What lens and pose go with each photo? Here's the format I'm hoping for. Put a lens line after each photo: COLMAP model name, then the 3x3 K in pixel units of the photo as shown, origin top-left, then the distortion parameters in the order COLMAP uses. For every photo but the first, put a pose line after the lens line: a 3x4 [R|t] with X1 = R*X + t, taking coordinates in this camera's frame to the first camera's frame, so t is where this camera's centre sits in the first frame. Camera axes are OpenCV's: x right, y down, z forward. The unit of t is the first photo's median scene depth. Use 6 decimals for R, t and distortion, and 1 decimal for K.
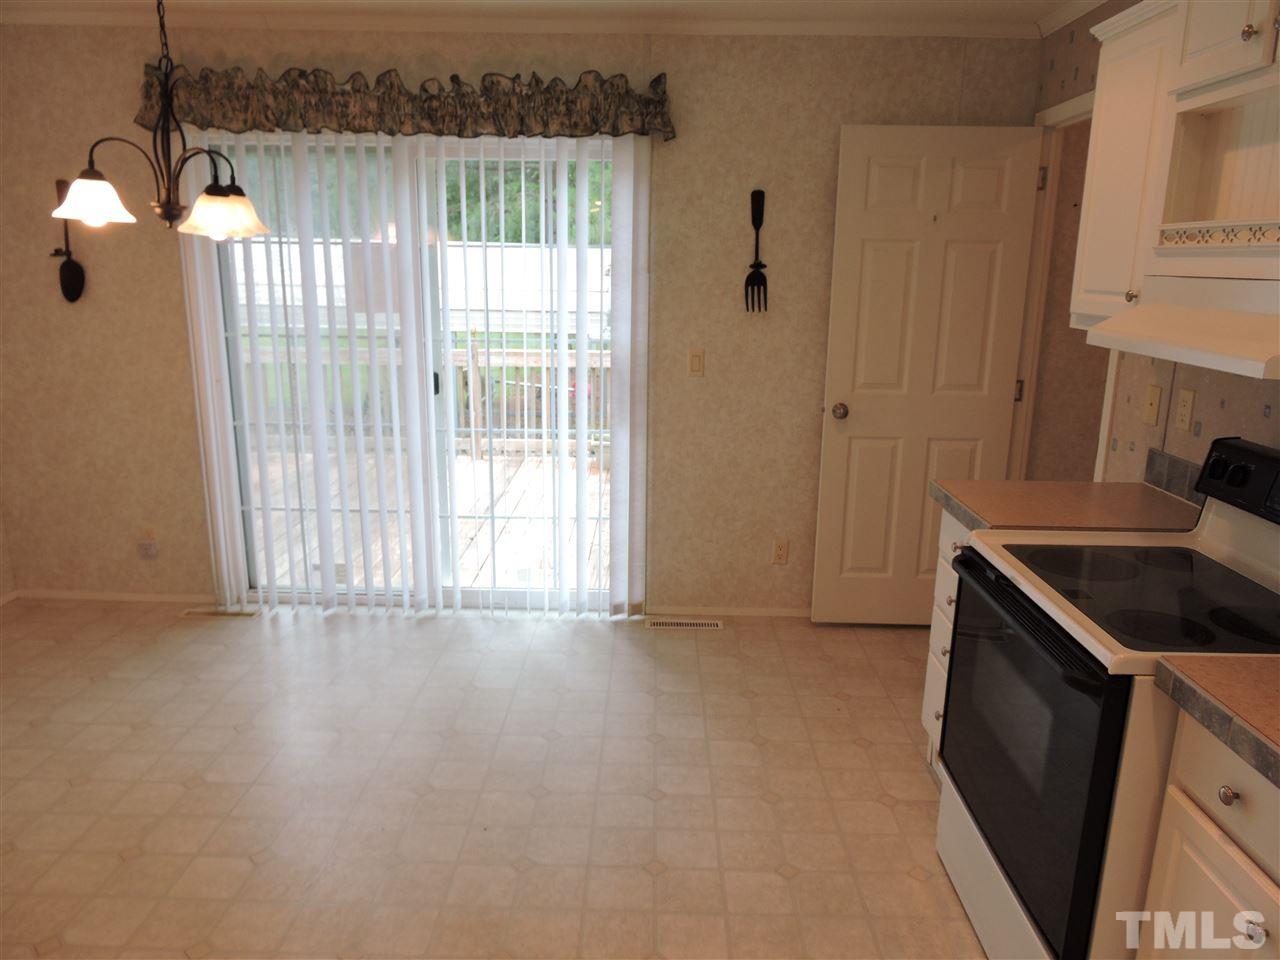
lens RADIAL K [[913.4, 0, 641.8], [0, 913.4, 484.5], [0, 0, 1]] dist [-0.003381, -0.006430]
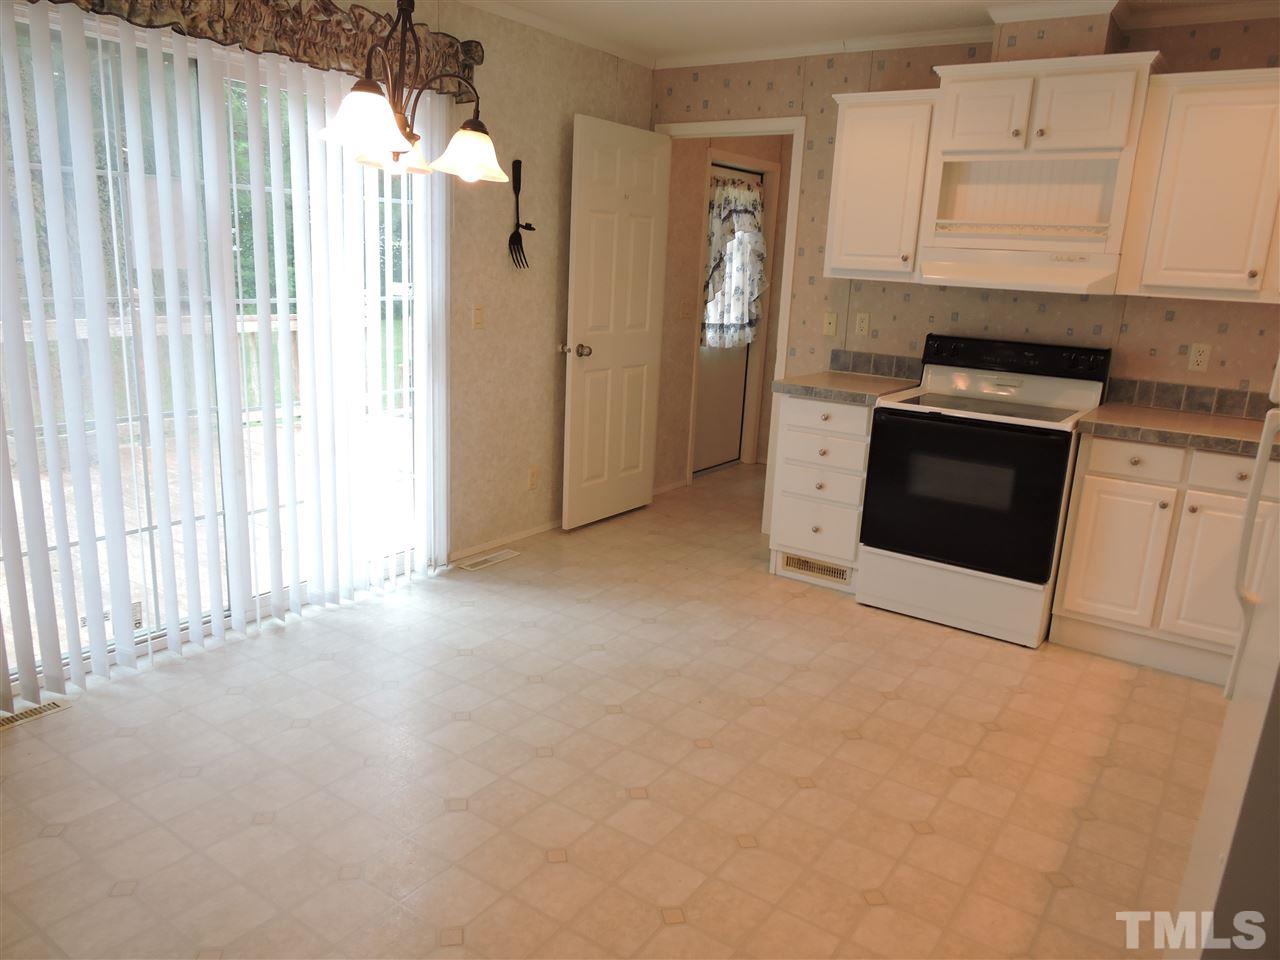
lens RADIAL K [[913.4, 0, 641.8], [0, 913.4, 484.5], [0, 0, 1]] dist [-0.003381, -0.006430]
pose [[0.556981, -0.187838, 0.809005, -0.809567], [0.155996, 0.980412, 0.120236, -0.041167], [-0.815743, 0.059233, 0.575373, 0.257040]]
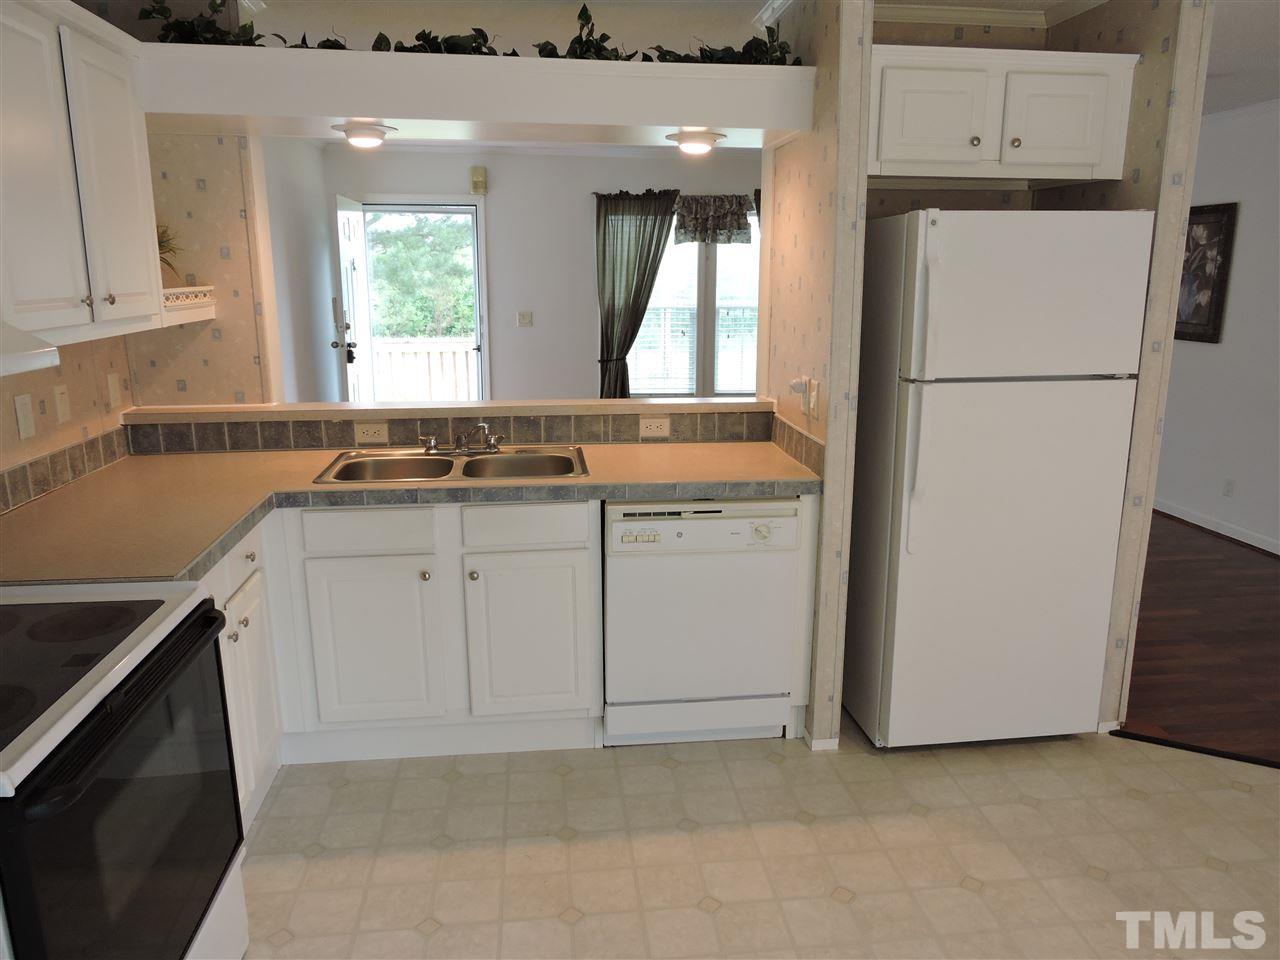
lens RADIAL K [[913.4, 0, 641.8], [0, 913.4, 484.5], [0, 0, 1]] dist [-0.003381, -0.006430]
pose [[-0.991176, 0.012757, -0.131935, 0.037577], [-0.048120, 0.892818, 0.447839, -0.227527], [0.123507, 0.450236, -0.884326, 0.924416]]
